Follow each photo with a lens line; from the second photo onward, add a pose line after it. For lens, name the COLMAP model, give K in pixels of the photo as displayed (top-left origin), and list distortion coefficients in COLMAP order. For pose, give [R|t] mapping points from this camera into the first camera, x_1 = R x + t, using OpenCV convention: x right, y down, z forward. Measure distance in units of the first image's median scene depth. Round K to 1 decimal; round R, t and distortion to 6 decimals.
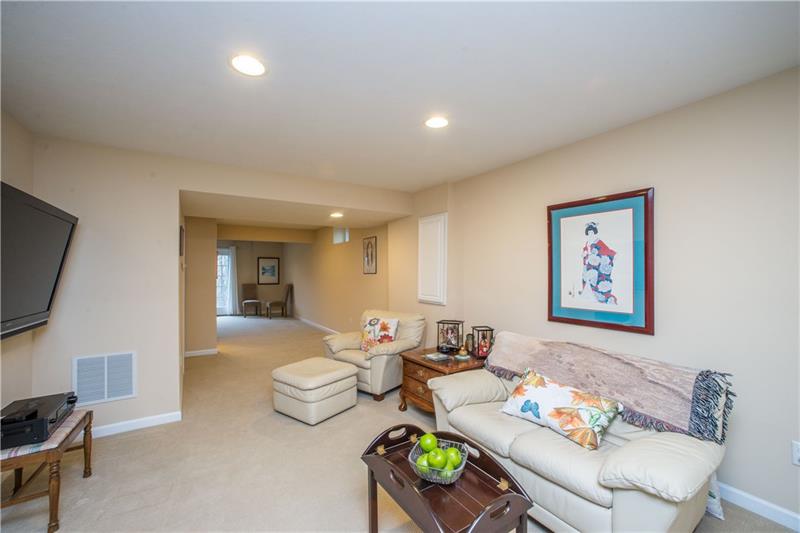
lens RADIAL K [[323.7, 0, 400.0], [0, 323.7, 266.5], [0, 0, 1]] dist [-0.055464, 0.020033]
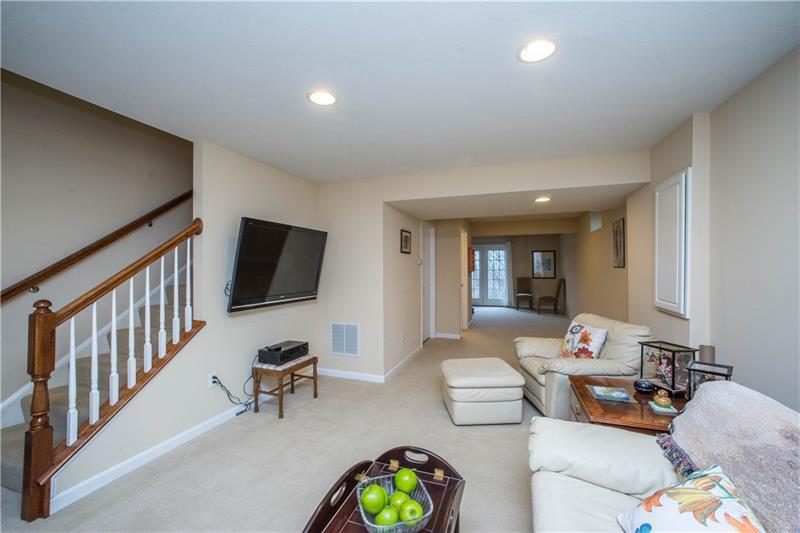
lens RADIAL K [[323.7, 0, 400.0], [0, 323.7, 266.5], [0, 0, 1]] dist [-0.055464, 0.020033]
pose [[0.593923, -0.005066, -0.804506, 0.312768], [0.020472, 0.999752, 0.008817, 0.006167], [0.804261, -0.021707, 0.593879, 0.232618]]
